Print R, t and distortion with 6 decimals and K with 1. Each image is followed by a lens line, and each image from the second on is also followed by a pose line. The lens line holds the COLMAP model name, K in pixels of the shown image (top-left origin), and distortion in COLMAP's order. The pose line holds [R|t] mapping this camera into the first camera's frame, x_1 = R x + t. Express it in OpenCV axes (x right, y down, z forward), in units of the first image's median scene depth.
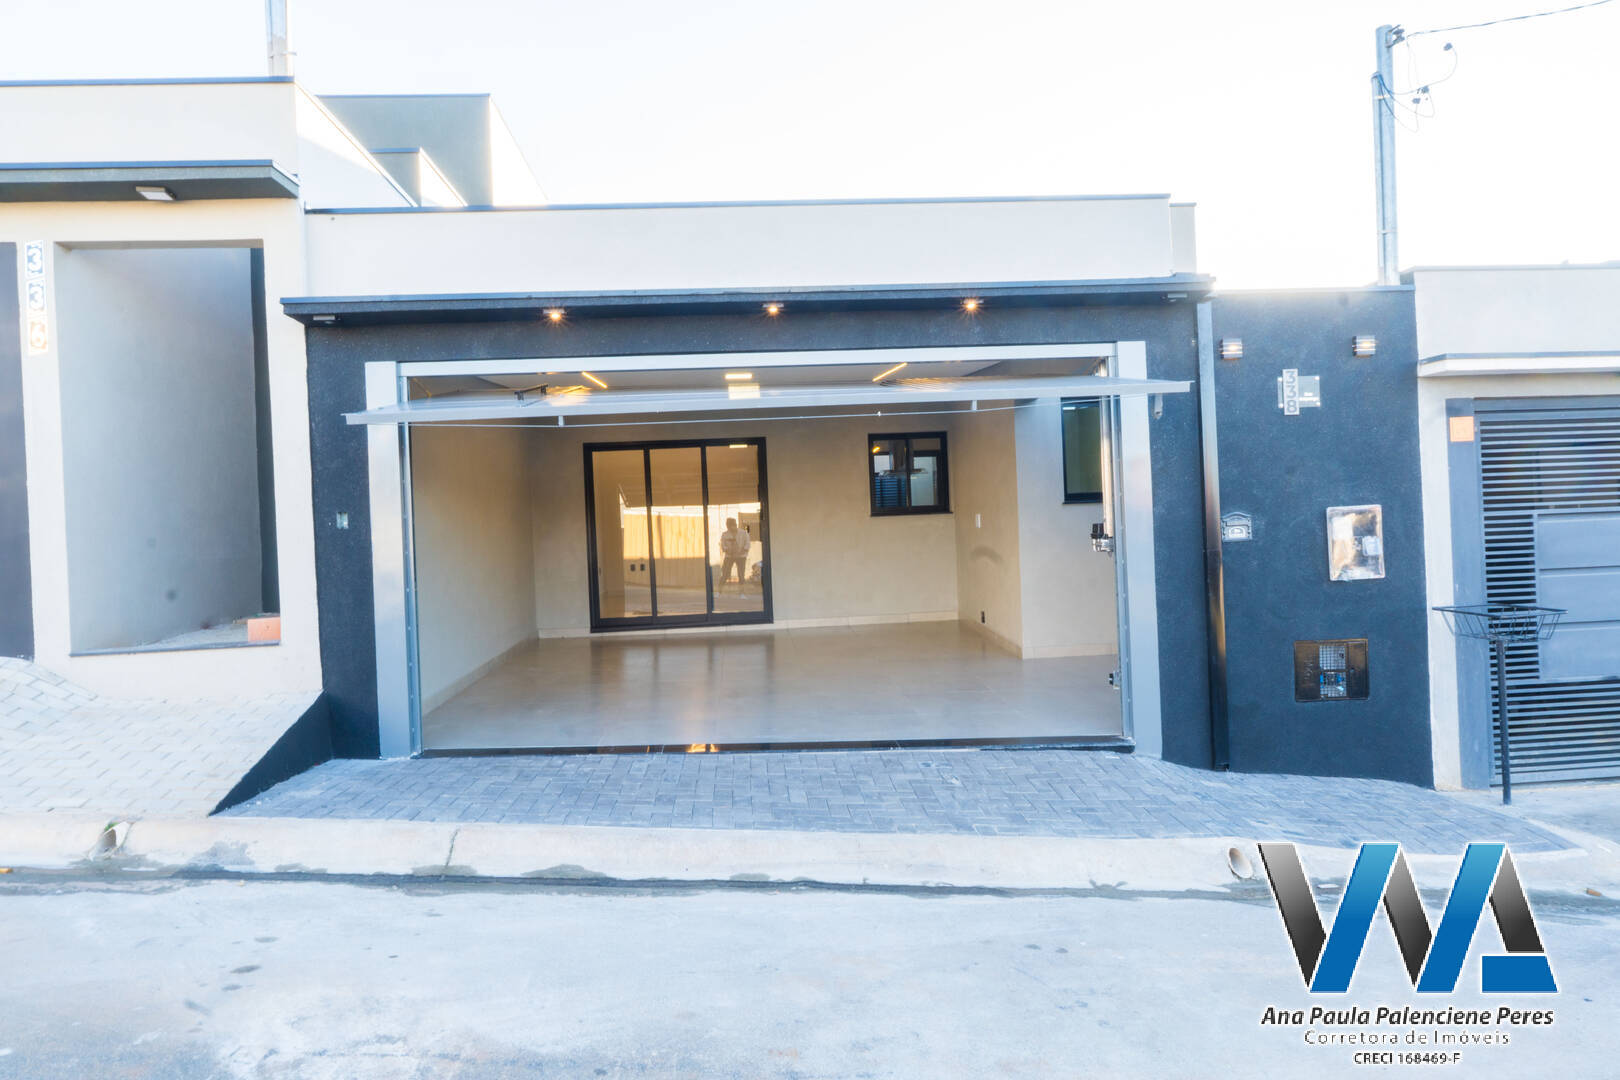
lens RADIAL K [[1008.8, 0, 808.8], [0, 1008.8, 539.8], [0, 0, 1]] dist [-0.006929, 0.007020]
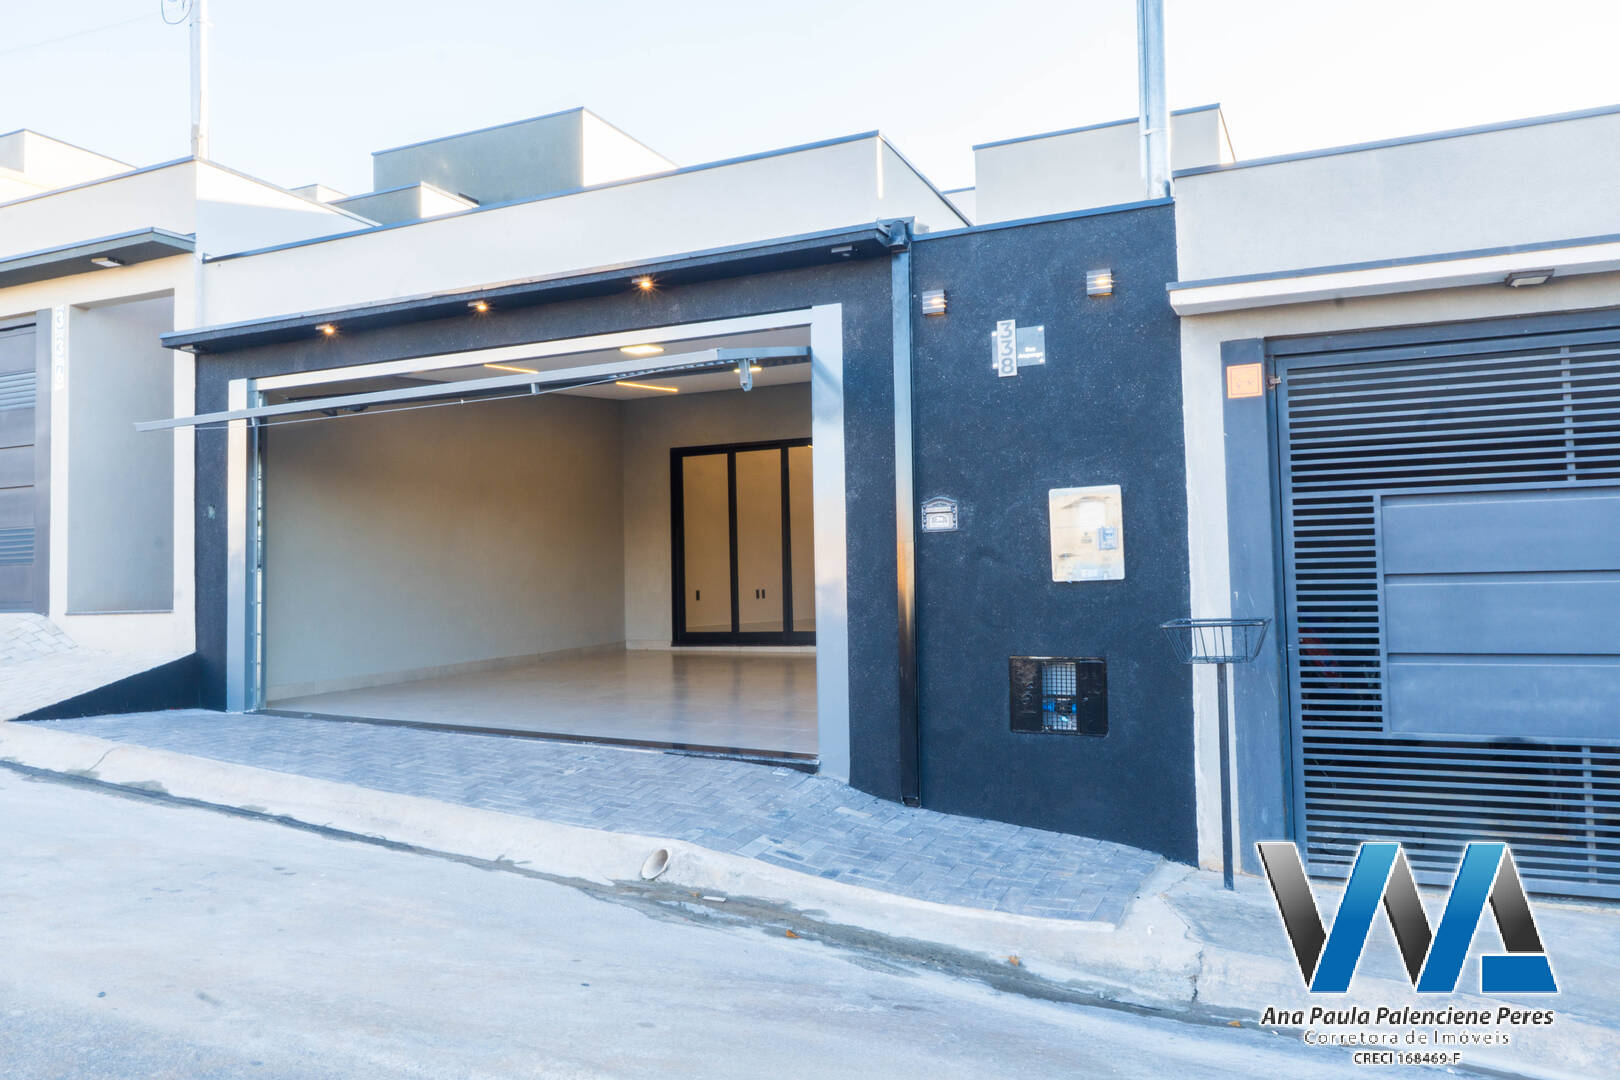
lens RADIAL K [[1265.2, 0, 808.0], [0, 1265.2, 542.2], [0, 0, 1]] dist [-0.000087, -0.002030]
pose [[0.864629, 0.004215, -0.502393, 0.850382], [-0.020454, 0.999431, -0.026817, 0.040113], [0.501994, 0.033463, 0.864224, 0.042203]]
